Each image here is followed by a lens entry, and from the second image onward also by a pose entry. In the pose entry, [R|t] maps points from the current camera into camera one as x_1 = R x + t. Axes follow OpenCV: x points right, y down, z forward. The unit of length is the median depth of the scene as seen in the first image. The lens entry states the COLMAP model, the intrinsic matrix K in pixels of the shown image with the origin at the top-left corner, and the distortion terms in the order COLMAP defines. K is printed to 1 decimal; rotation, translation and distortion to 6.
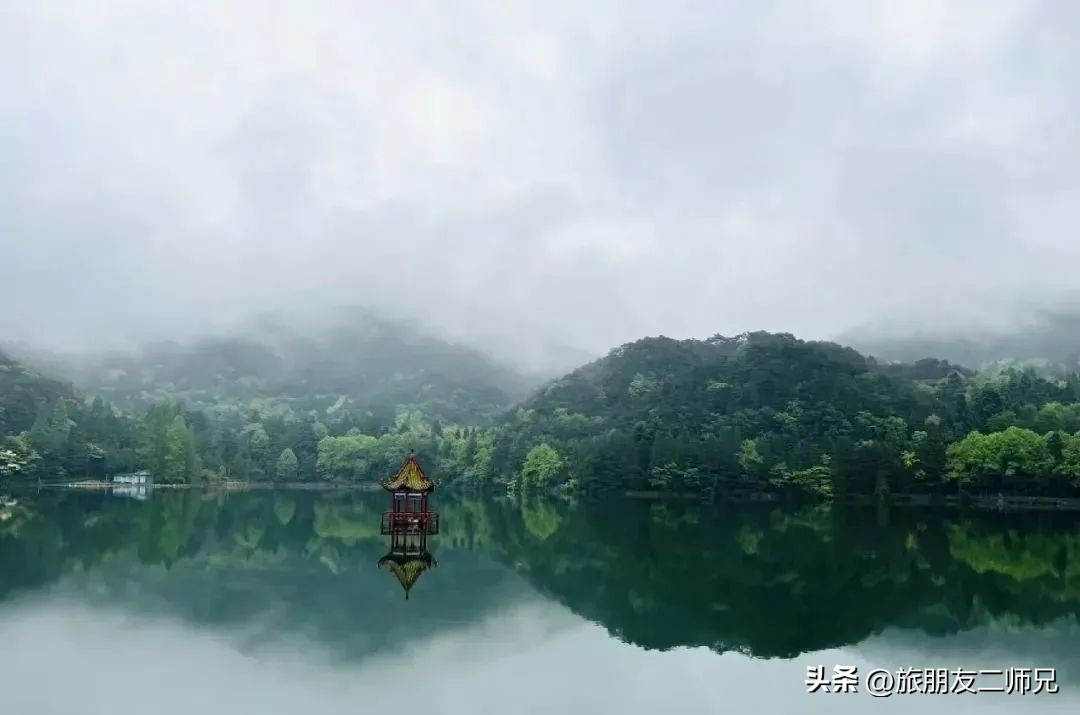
lens RADIAL K [[796.9, 0, 540.0], [0, 796.9, 357.5], [0, 0, 1]] dist [0.002381, 0.003418]
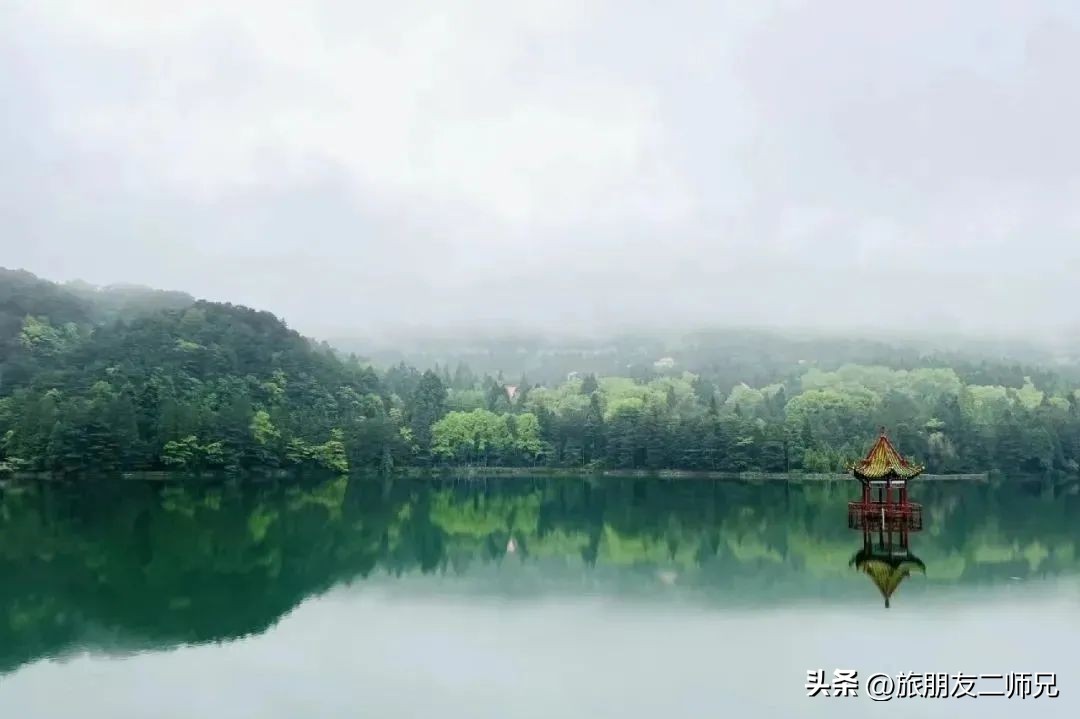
lens RADIAL K [[796.9, 0, 540.0], [0, 796.9, 359.5], [0, 0, 1]] dist [0.002381, 0.003418]
pose [[0.559244, 0.088484, 0.824267, -0.327999], [-0.119353, 0.992523, -0.025568, 0.033130], [-0.820366, -0.084080, 0.565624, 0.255471]]
